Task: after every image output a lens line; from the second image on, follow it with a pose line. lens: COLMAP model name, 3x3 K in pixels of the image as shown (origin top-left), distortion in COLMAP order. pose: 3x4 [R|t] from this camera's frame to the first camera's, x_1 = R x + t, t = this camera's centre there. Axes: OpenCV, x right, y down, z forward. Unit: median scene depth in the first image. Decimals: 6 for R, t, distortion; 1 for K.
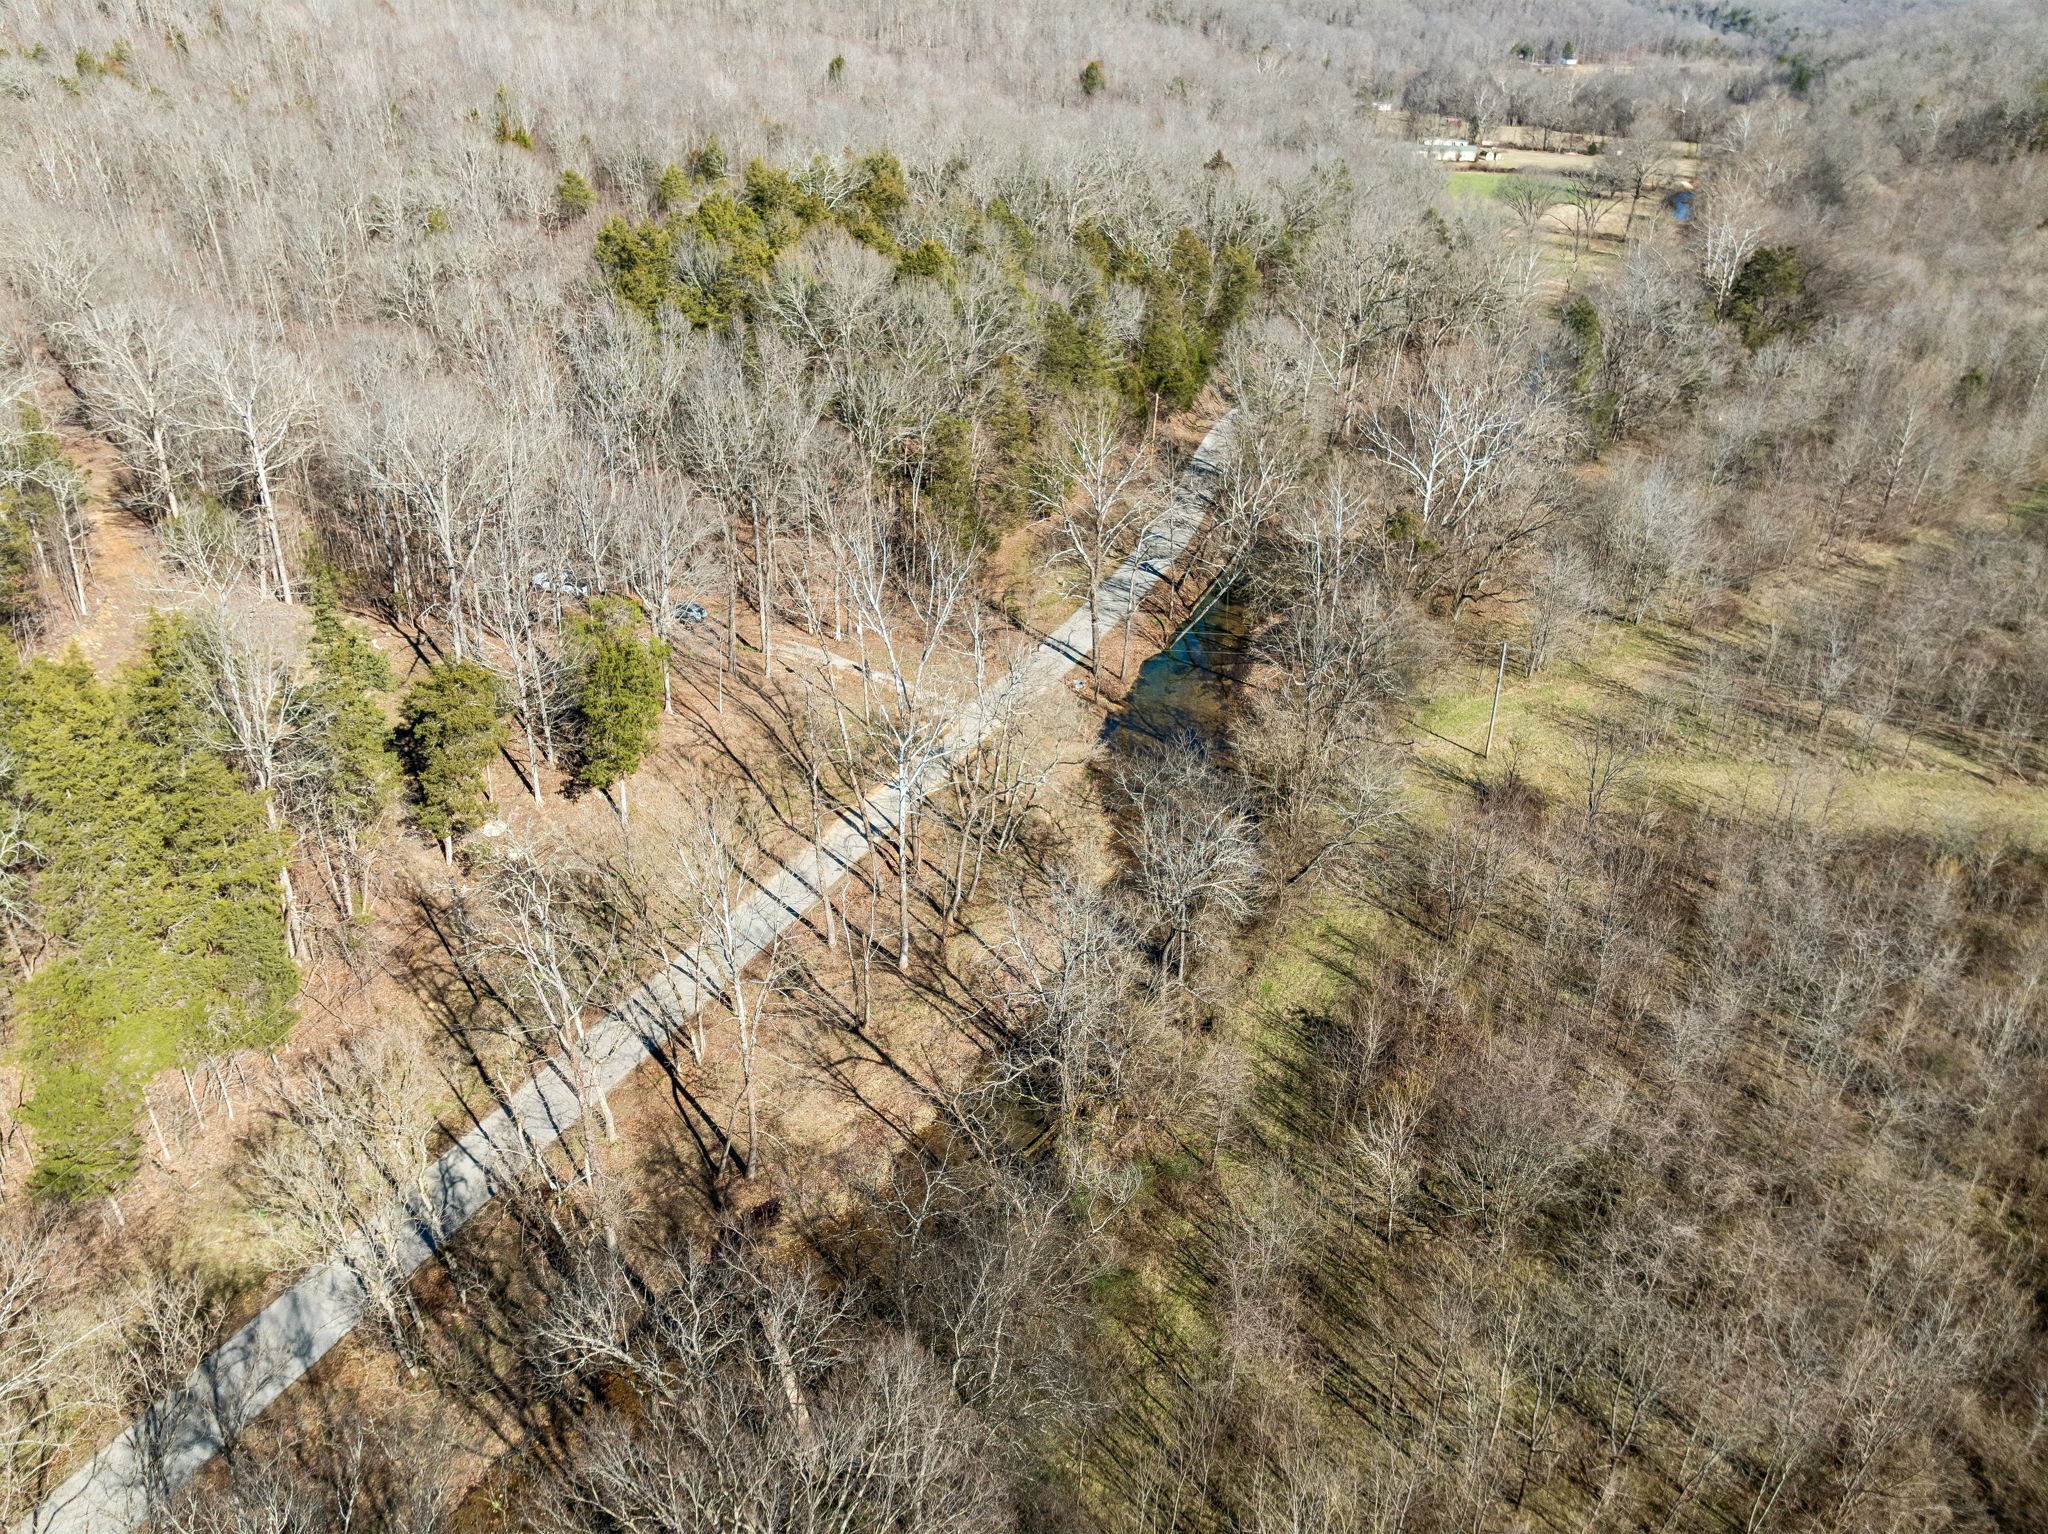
lens RADIAL K [[1431.2, 0, 1036.3], [0, 1431.2, 762.9], [0, 0, 1]] dist [-0.034873, 0.009432]
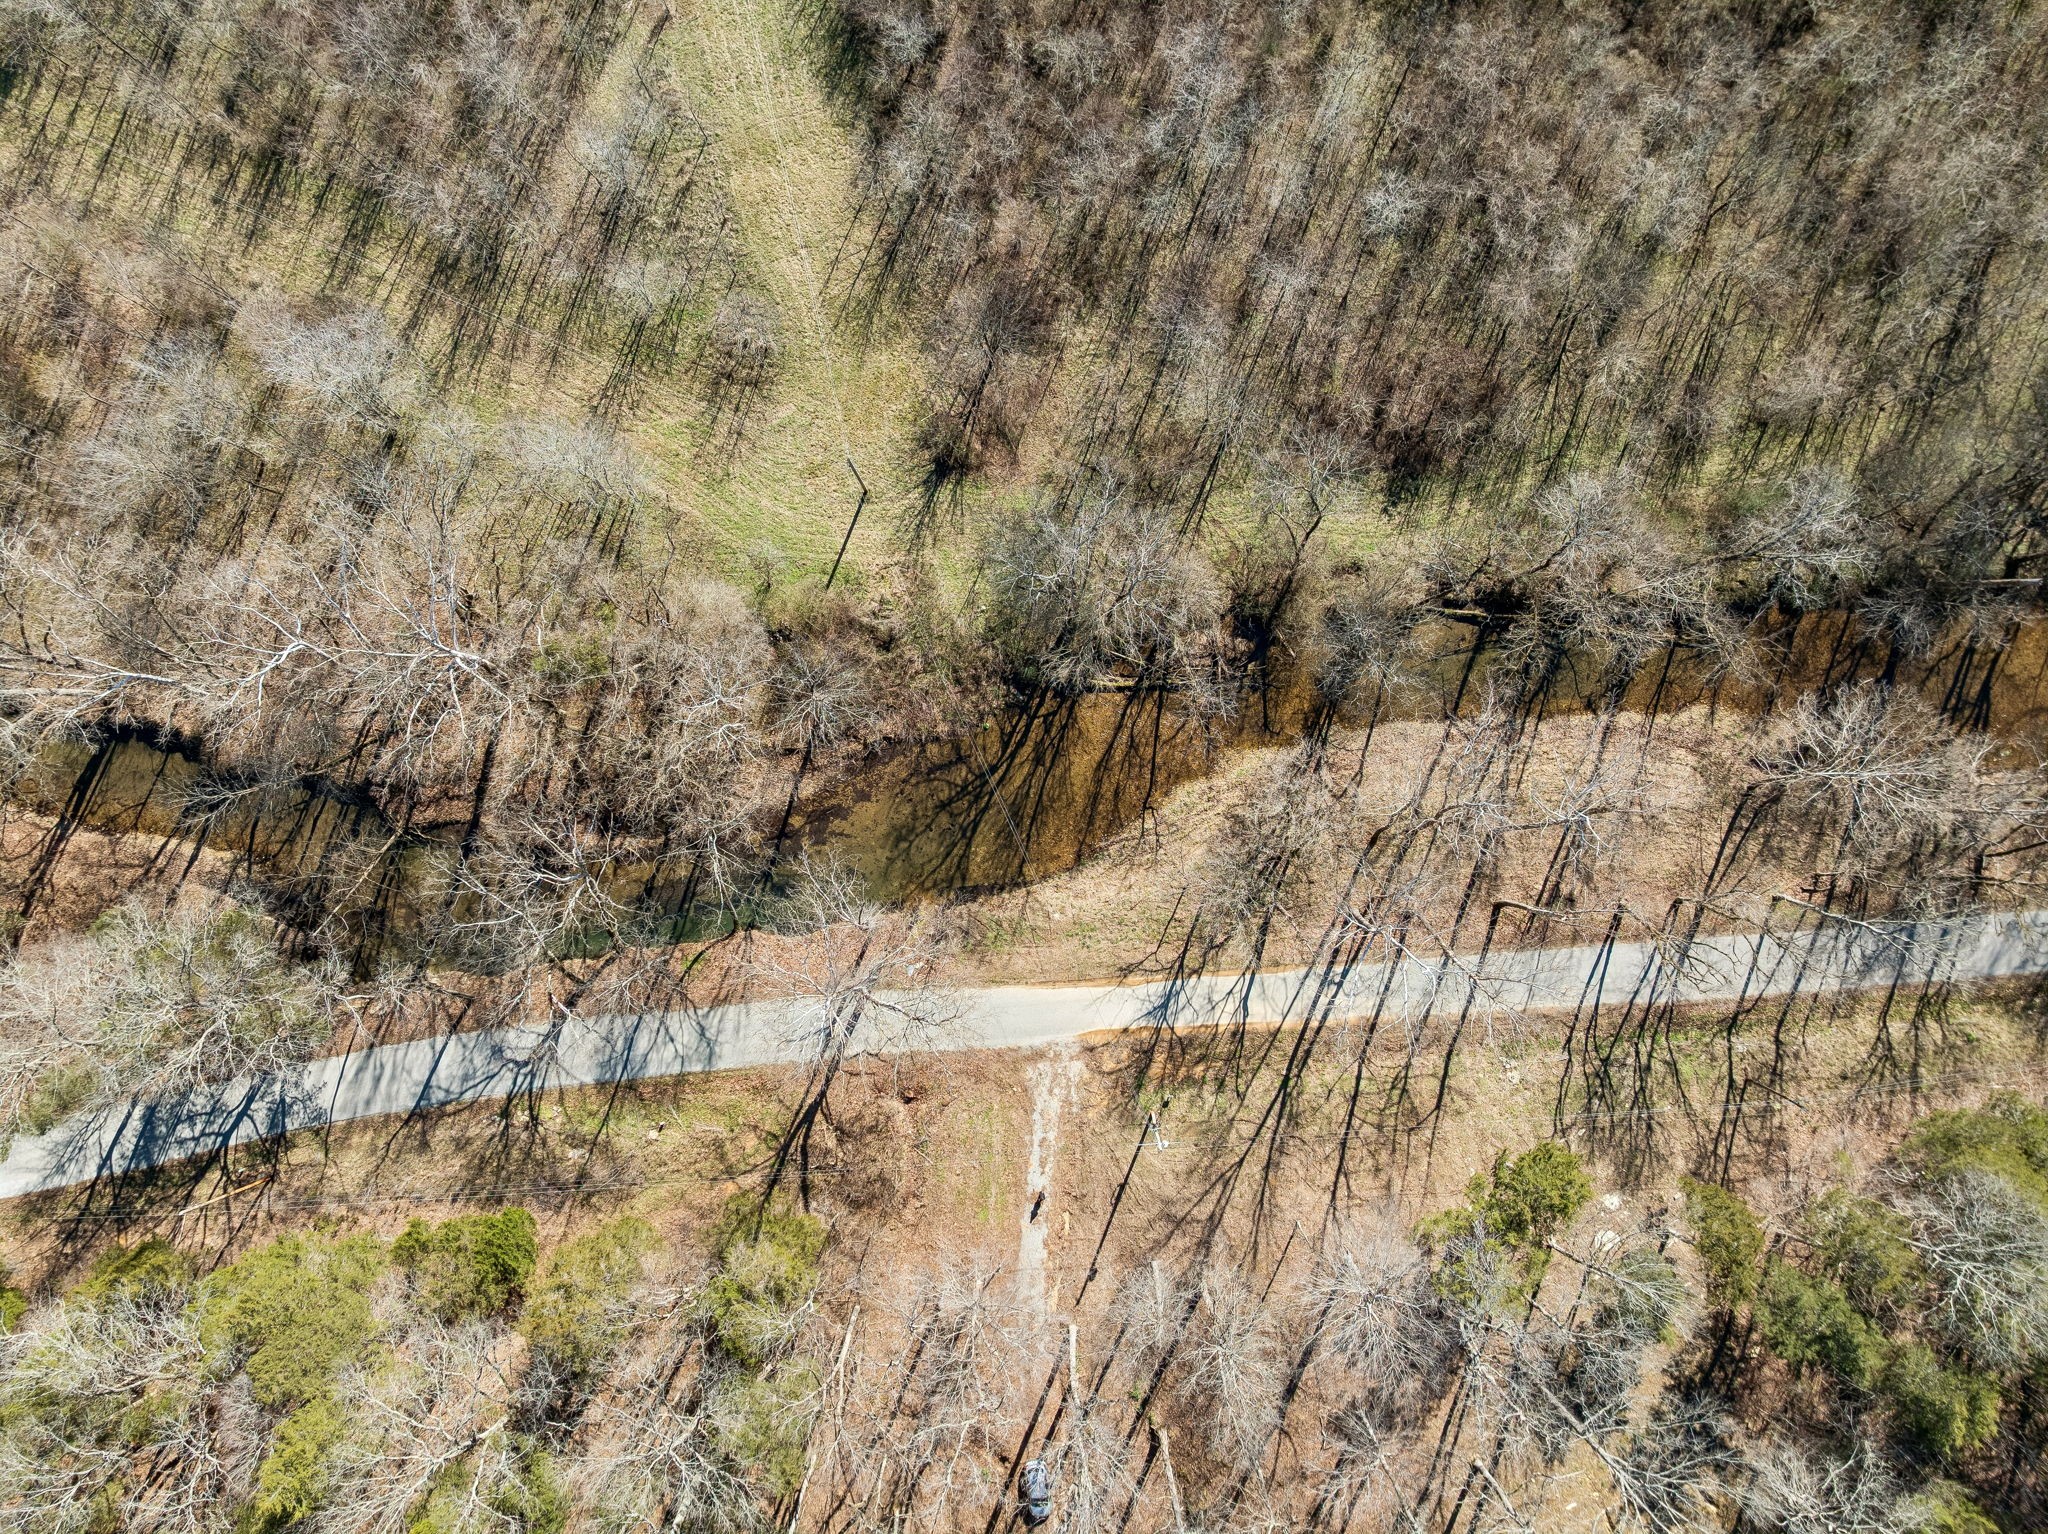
lens RADIAL K [[1478.7, 0, 1024.0], [0, 1478.7, 767.0], [0, 0, 1]] dist [-0.055919, 0.033324]
pose [[-0.488936, -0.871510, 0.037578, 0.086219], [0.433026, -0.205090, 0.877740, -0.972973], [-0.757252, 0.445431, 0.477662, 0.638519]]
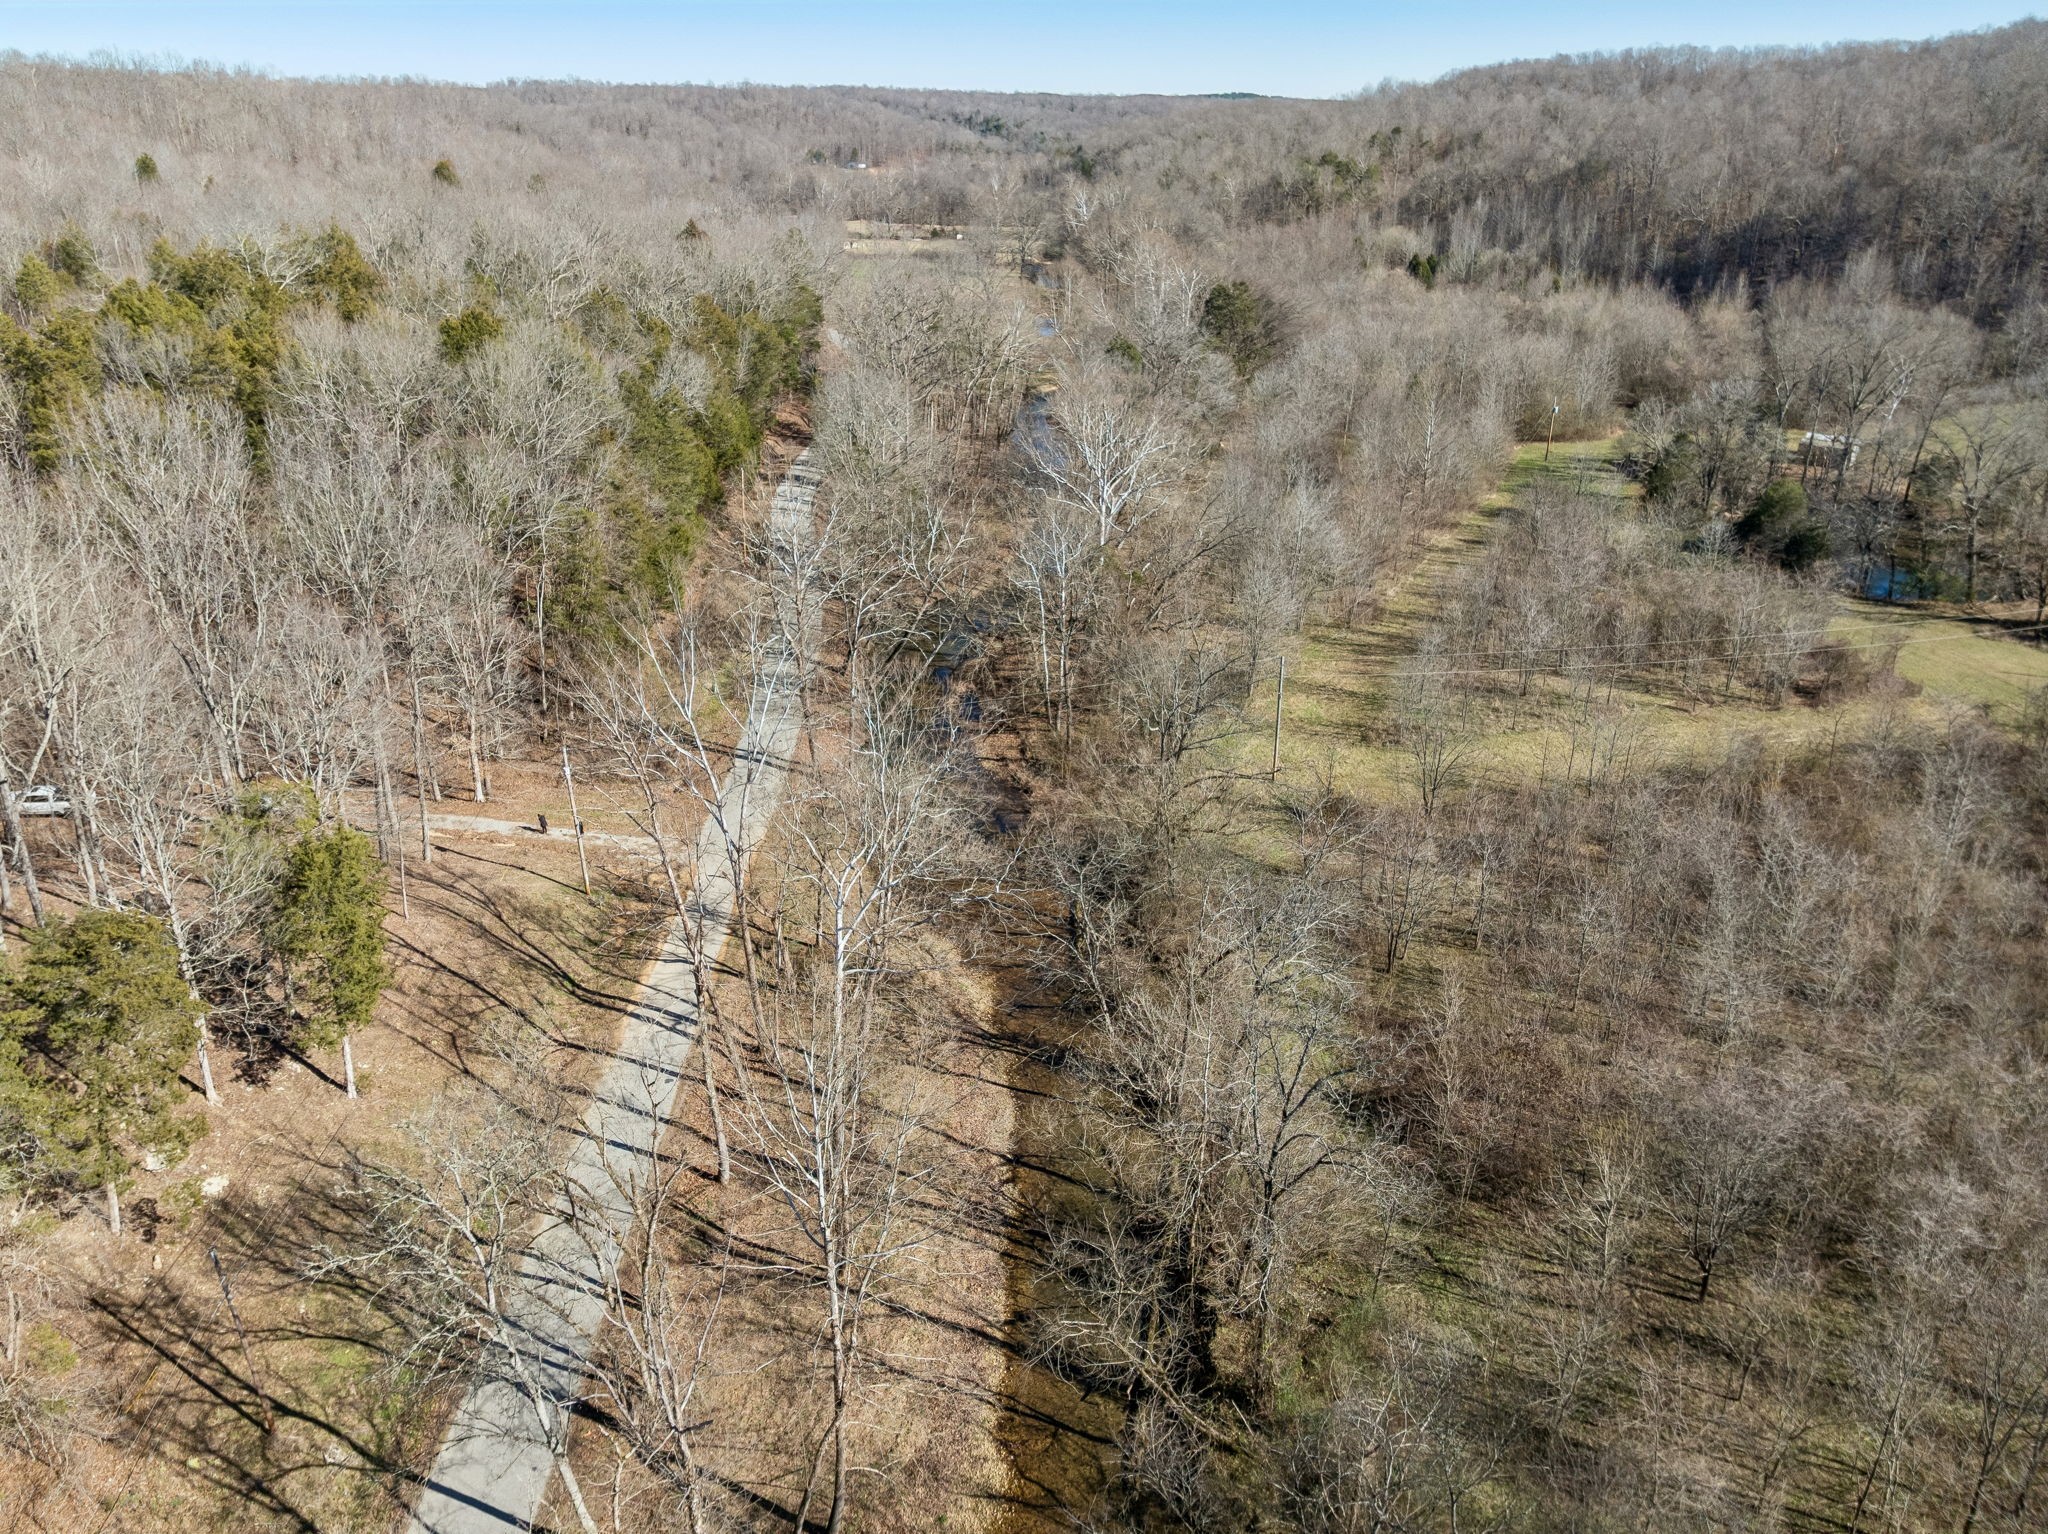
lens RADIAL K [[1455.6, 0, 1034.8], [0, 1455.6, 761.5], [0, 0, 1]] dist [-0.065585, 0.041649]
pose [[0.896834, -0.184274, 0.402159, -0.243152], [0.214120, 0.976343, -0.030128, -0.025270], [-0.387093, 0.113130, 0.915074, 0.217645]]
